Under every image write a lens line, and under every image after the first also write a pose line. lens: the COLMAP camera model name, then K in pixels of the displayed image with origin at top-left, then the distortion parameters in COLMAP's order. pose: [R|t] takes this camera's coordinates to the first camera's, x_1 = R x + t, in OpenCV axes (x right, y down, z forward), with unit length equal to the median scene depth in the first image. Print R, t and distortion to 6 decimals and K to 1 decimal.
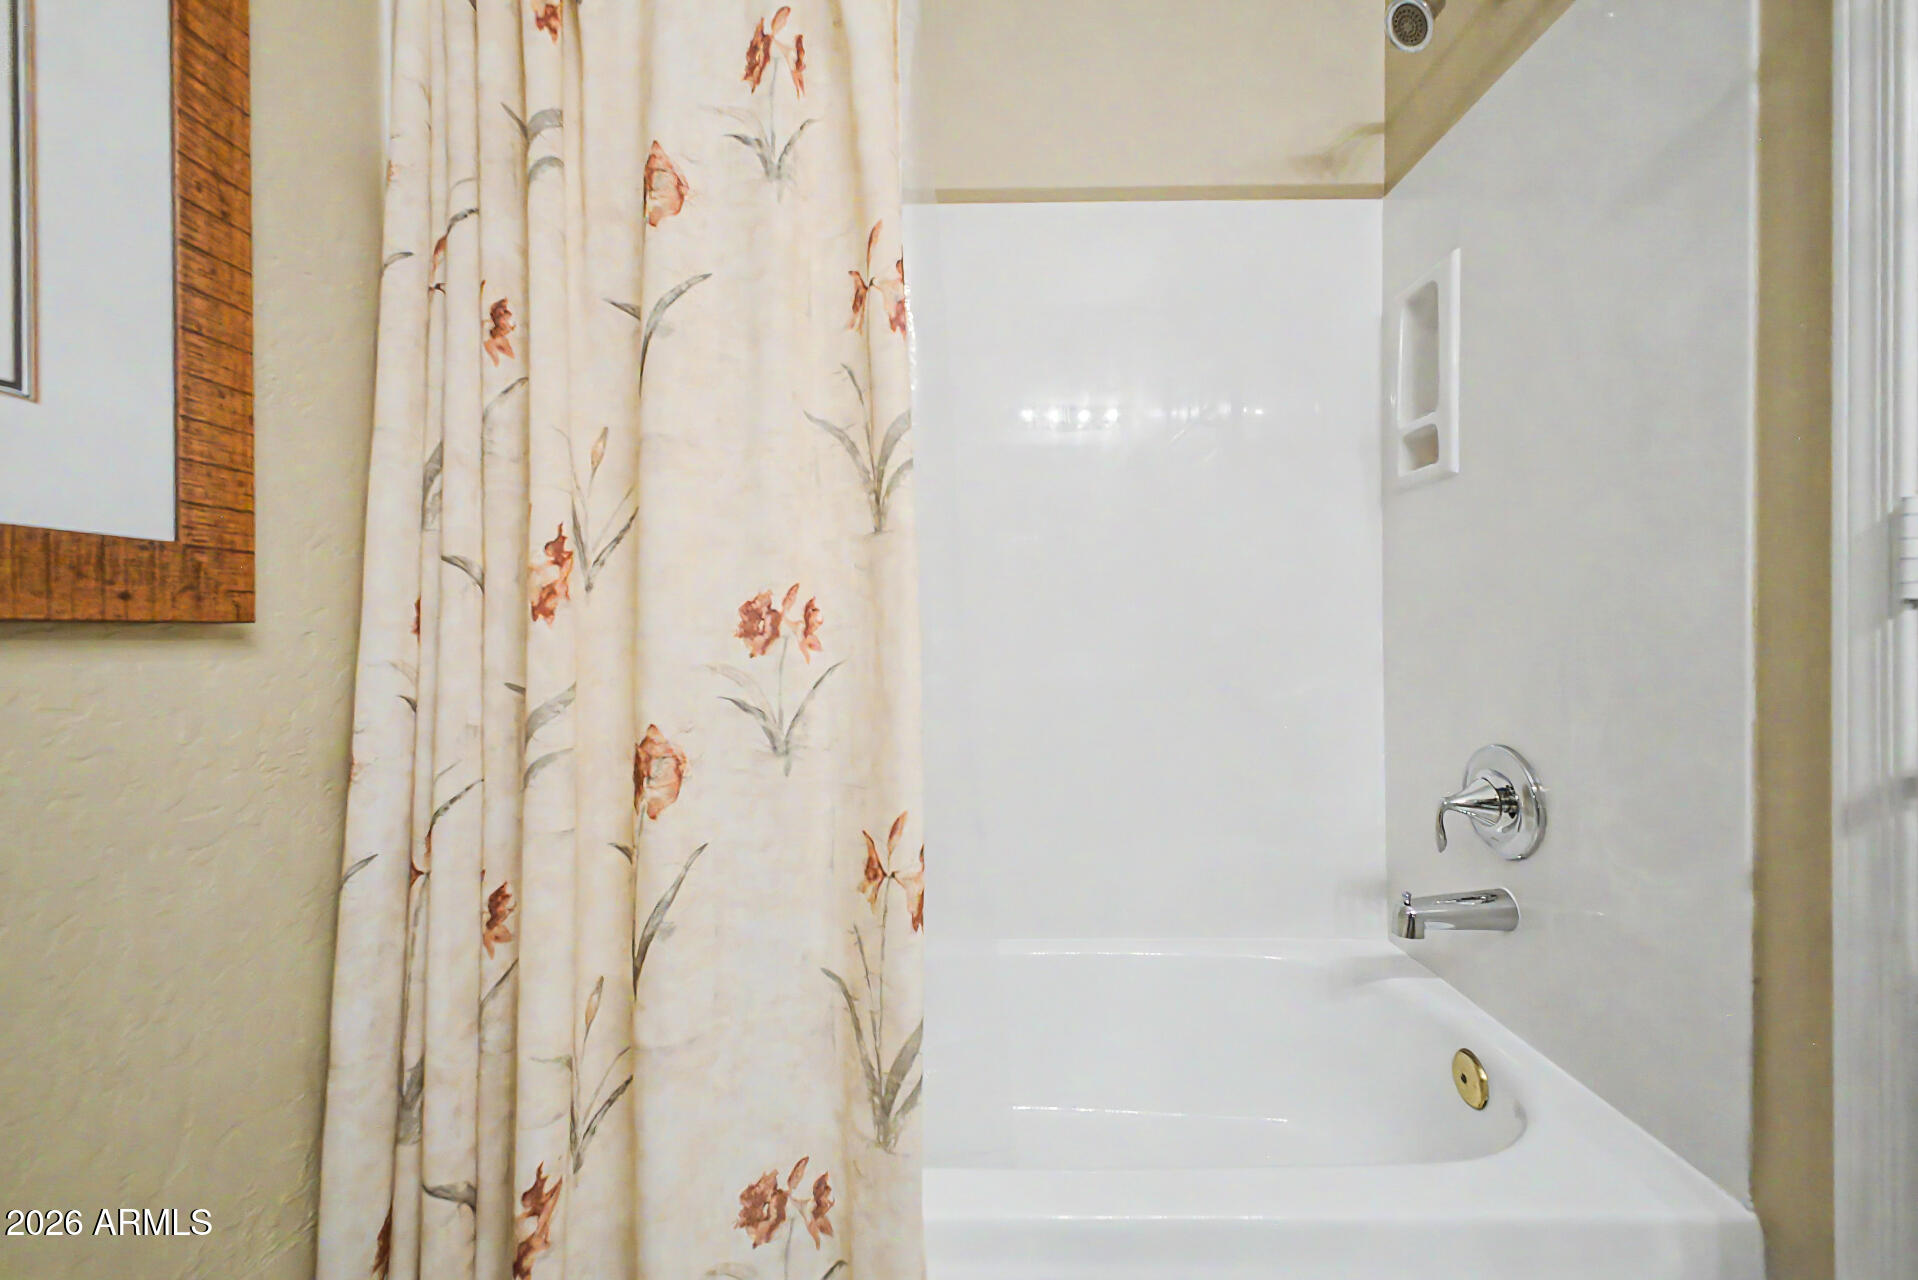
lens RADIAL K [[775.2, 0, 965.4], [0, 775.2, 638.1], [0, 0, 1]] dist [-0.002346, -0.000274]
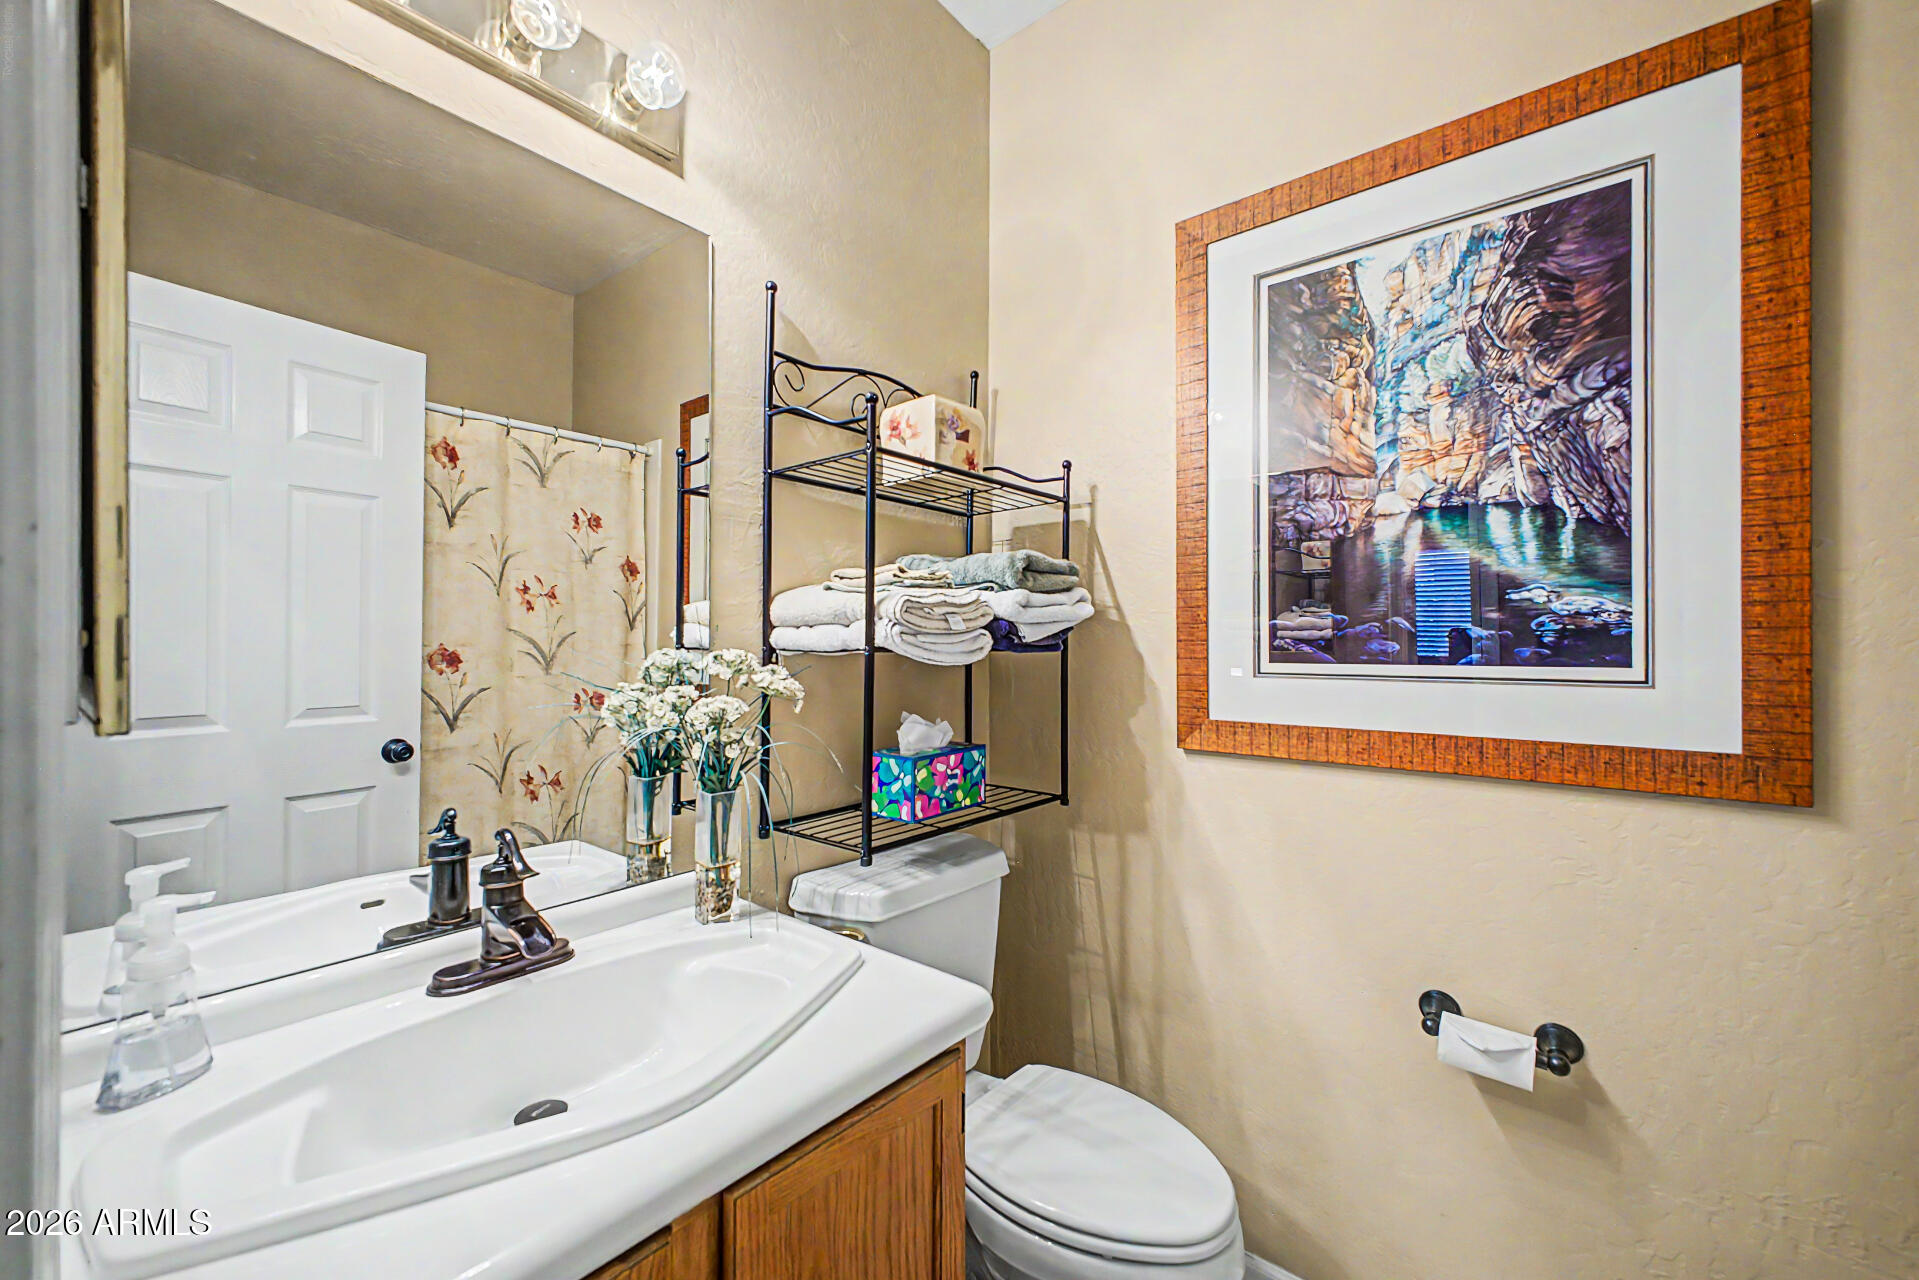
lens RADIAL K [[775.7, 0, 965.9], [0, 775.7, 638.1], [0, 0, 1]] dist [-0.002346, -0.000274]
pose [[-0.647868, 0.001833, -0.761750, 1.464694], [-0.005459, 0.999960, 0.007049, -0.402436], [0.761733, 0.008725, -0.647833, 0.839026]]
